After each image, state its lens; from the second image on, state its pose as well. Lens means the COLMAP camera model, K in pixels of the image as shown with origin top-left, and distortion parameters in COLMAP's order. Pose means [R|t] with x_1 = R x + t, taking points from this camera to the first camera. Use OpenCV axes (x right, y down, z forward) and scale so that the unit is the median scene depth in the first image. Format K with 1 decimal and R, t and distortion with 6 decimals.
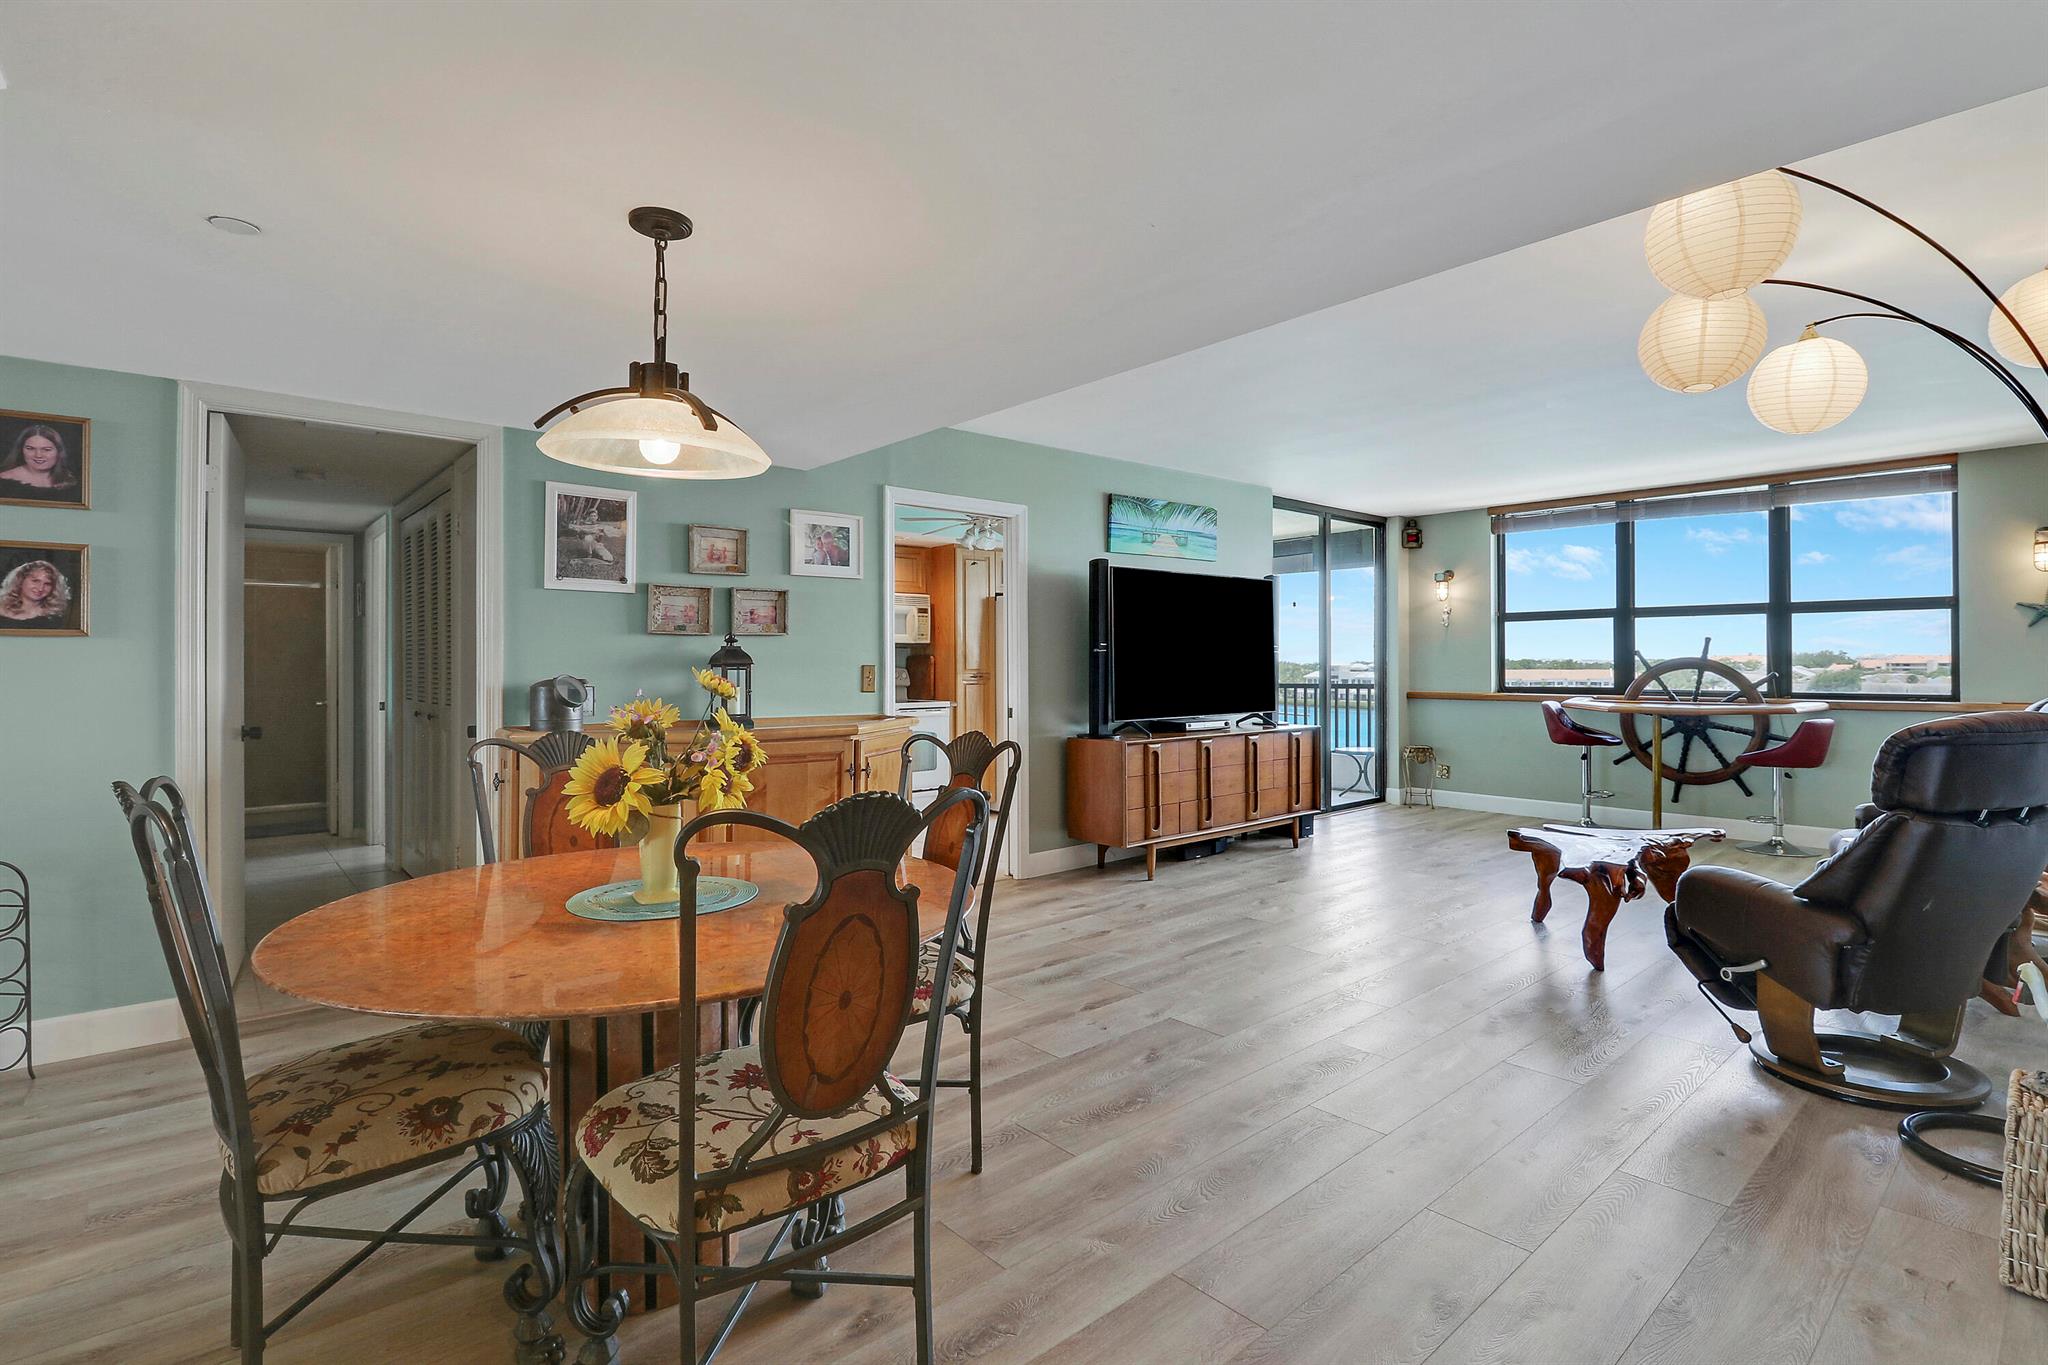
lens RADIAL K [[949.1, 0, 1050.5], [0, 949.1, 659.5], [0, 0, 1]] dist [0.019545, -0.019802]
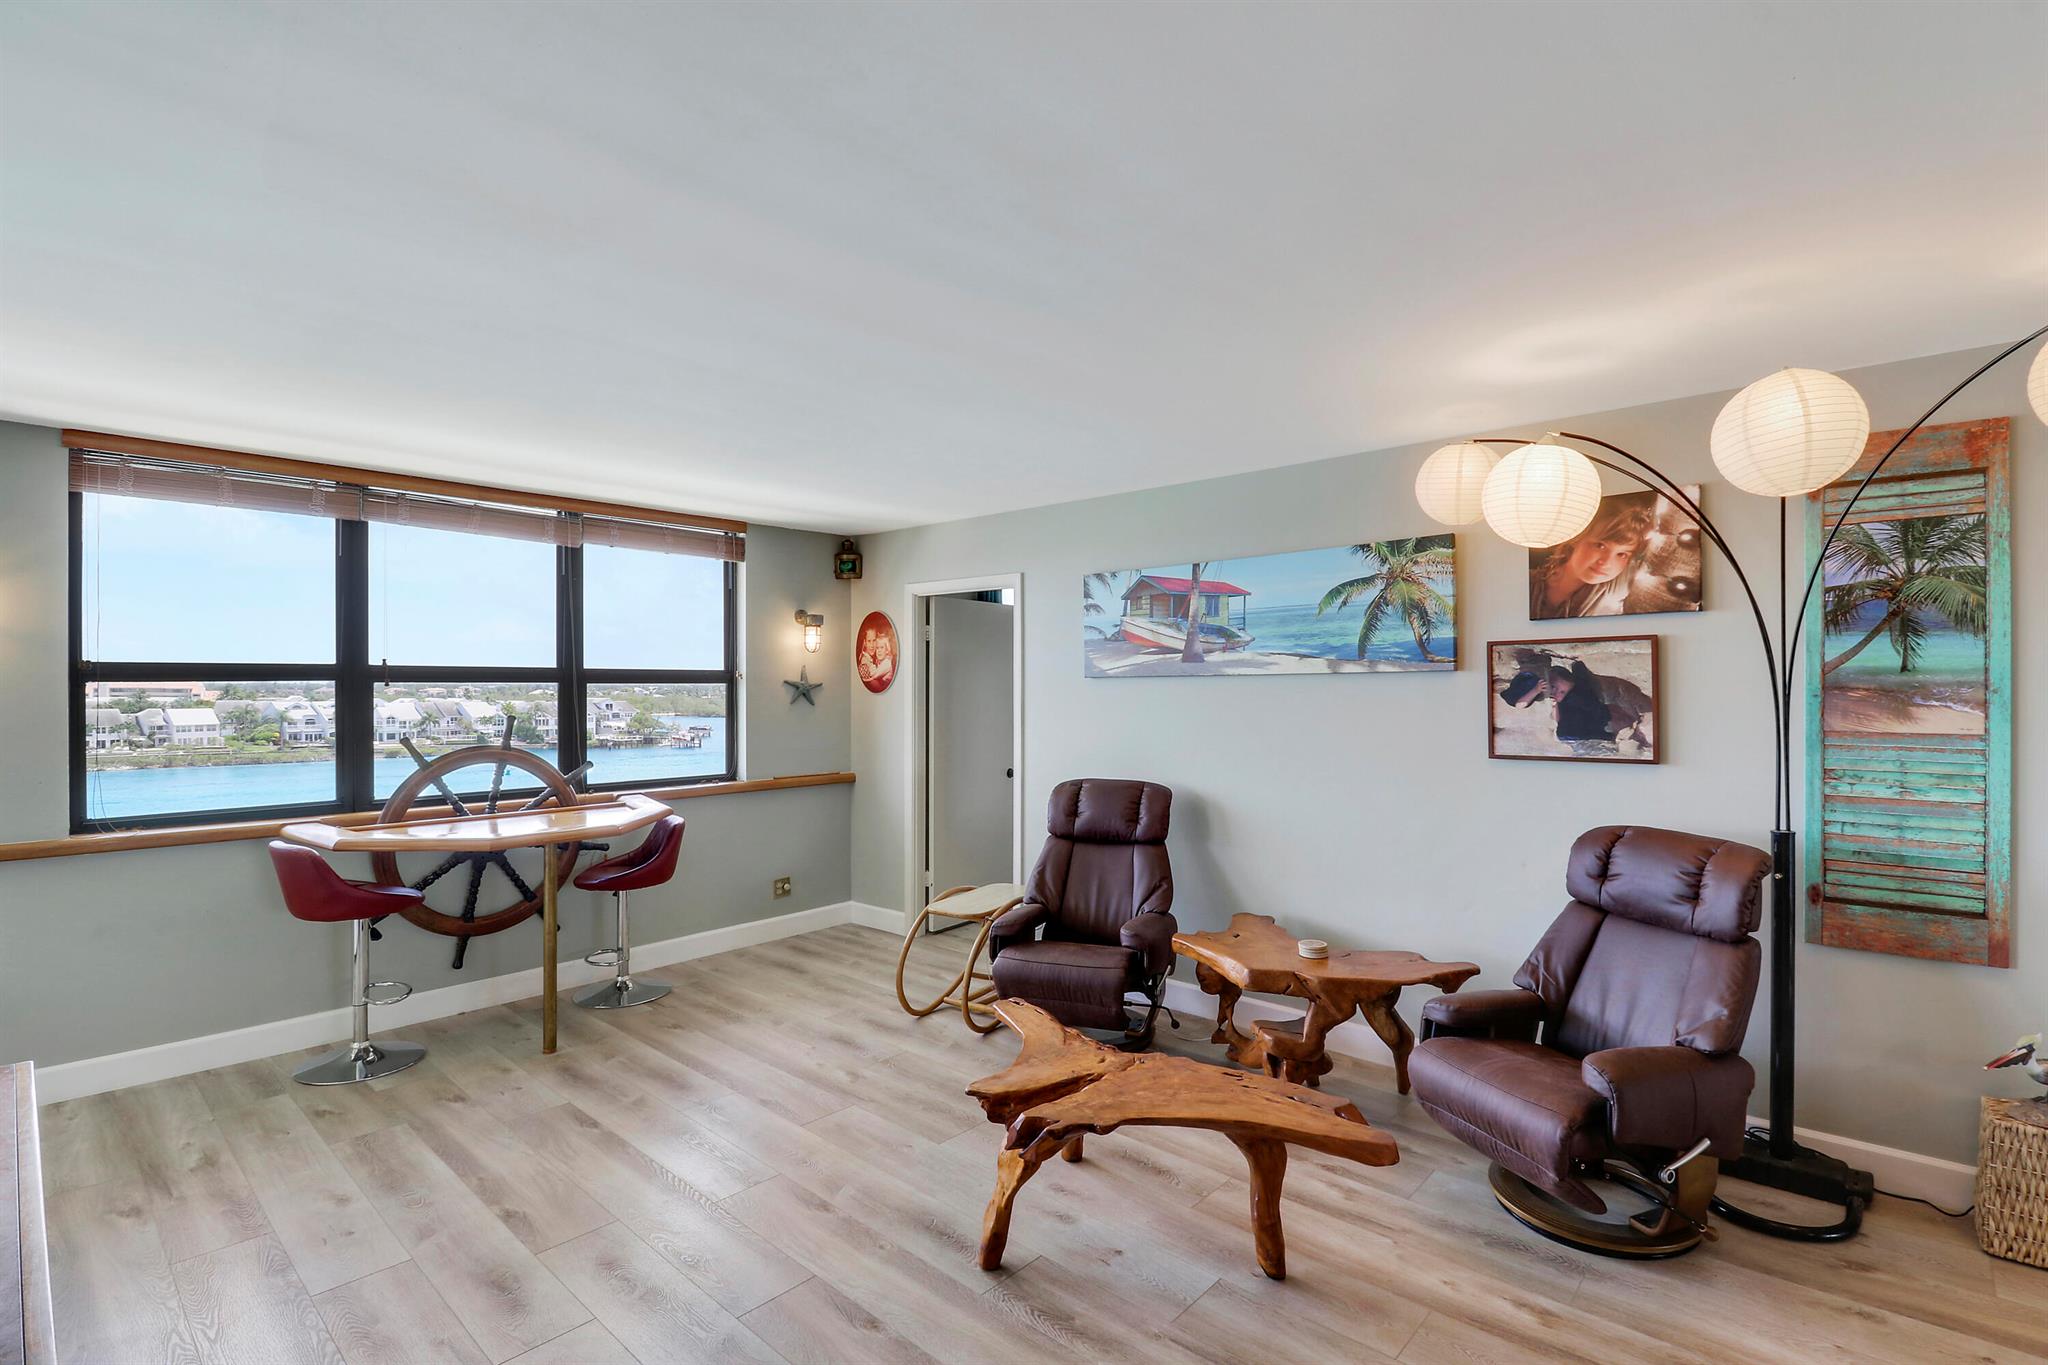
lens RADIAL K [[949.1, 0, 1050.5], [0, 949.1, 659.5], [0, 0, 1]] dist [0.019545, -0.019802]
pose [[-0.102441, 0.028902, 0.994319, -0.052340], [-0.003300, 0.999562, -0.029395, -0.061788], [-0.994734, -0.006292, -0.102301, 0.976009]]
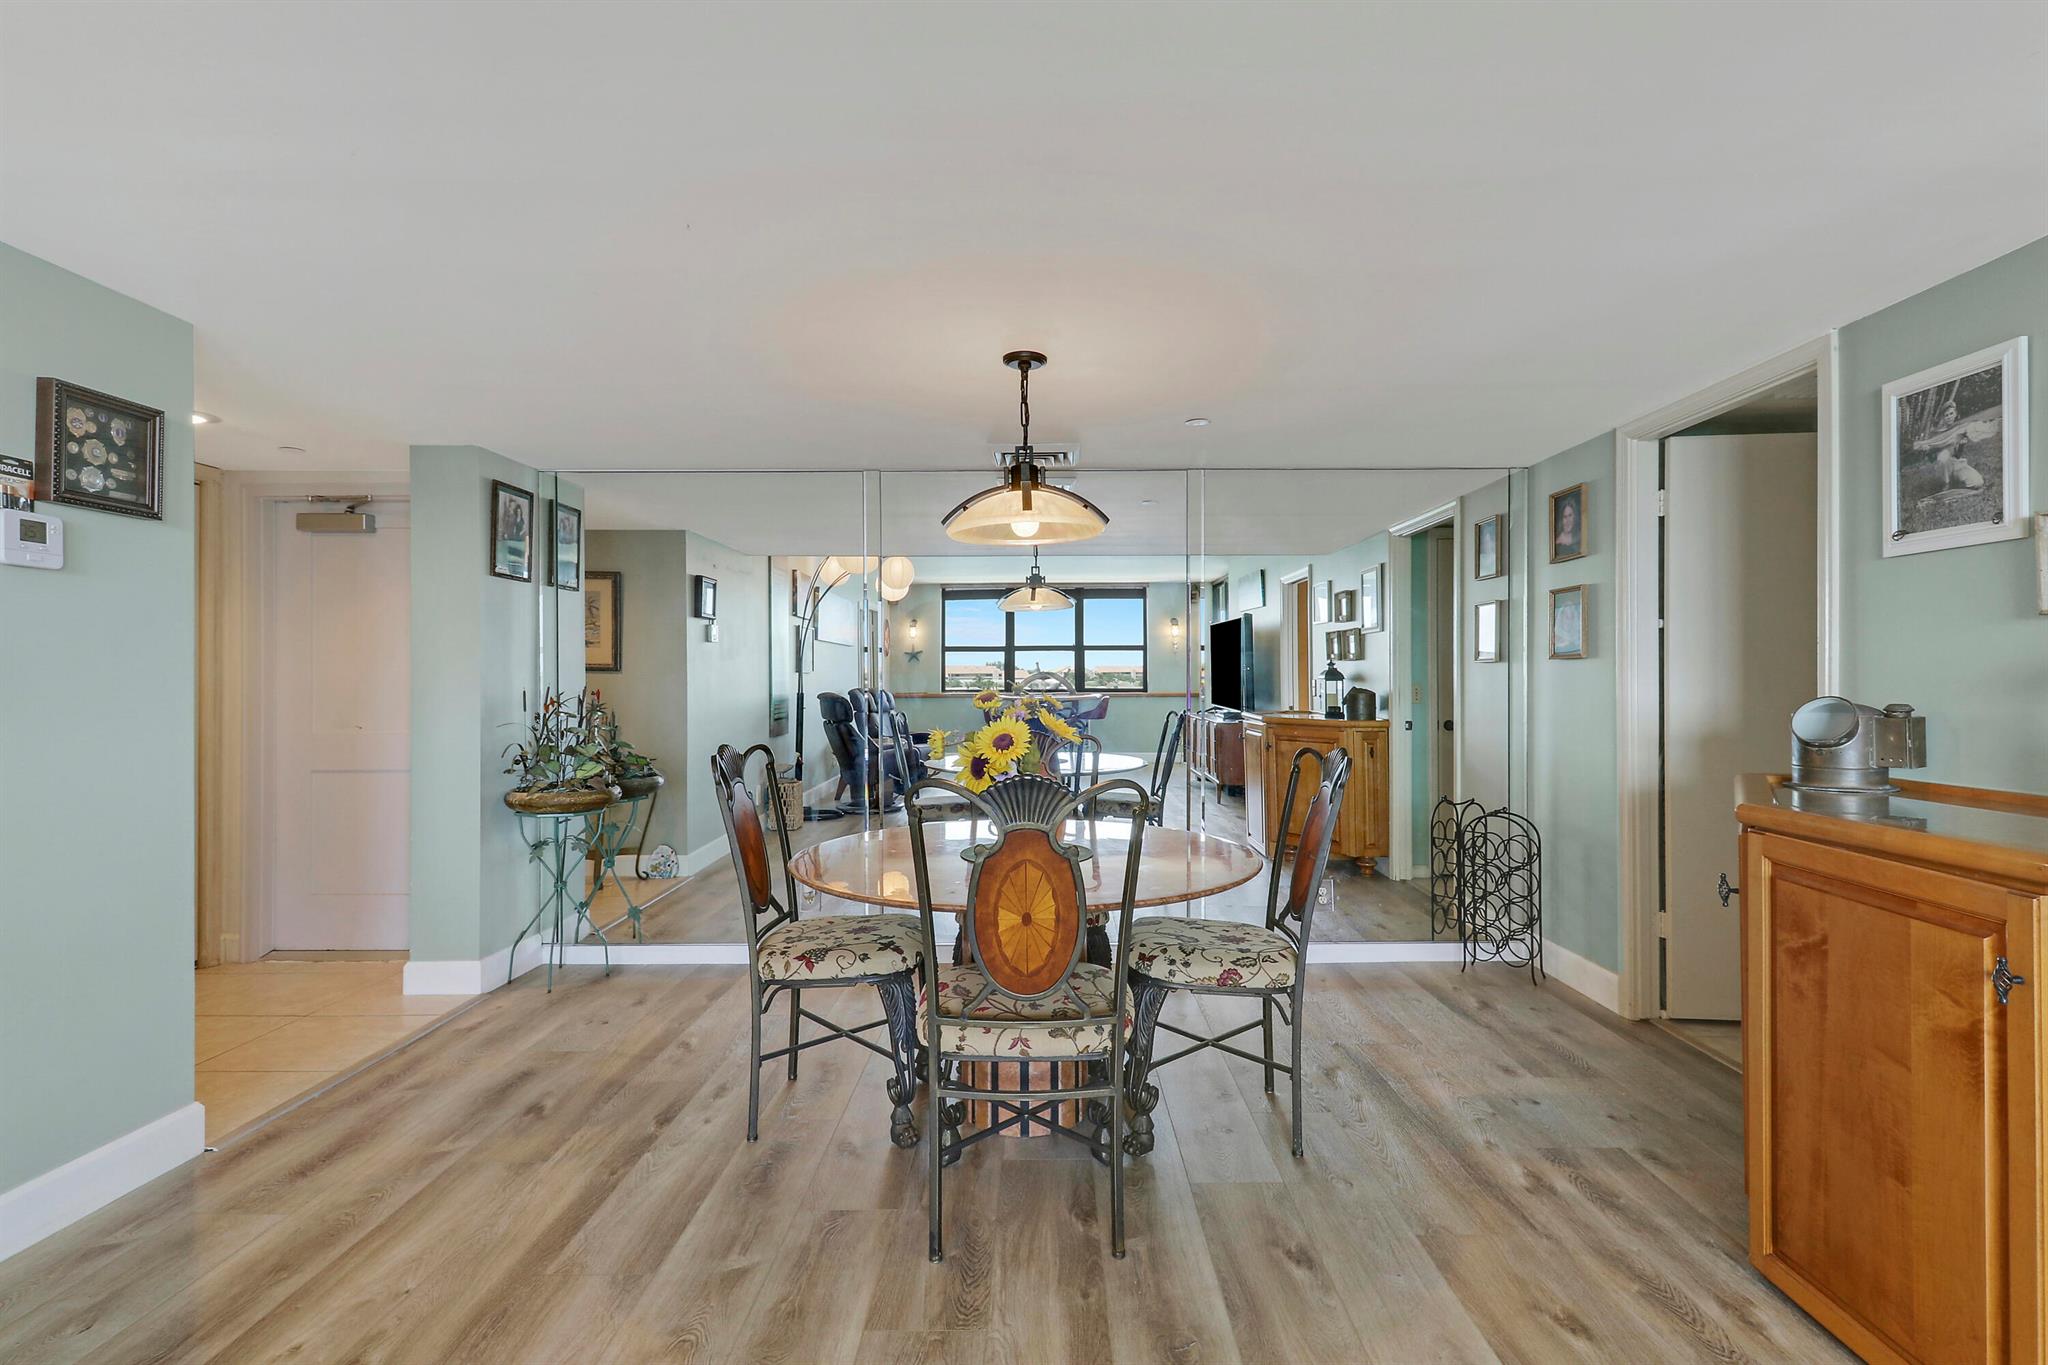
lens RADIAL K [[959.6, 0, 1039.8], [0, 959.6, 686.9], [0, 0, 1]] dist [0.023489, -0.014388]
pose [[-0.667549, 0.005494, -0.744545, 0.247091], [0.007482, 0.999972, 0.000671, 0.004550], [0.744528, -0.005122, -0.667572, 0.796826]]
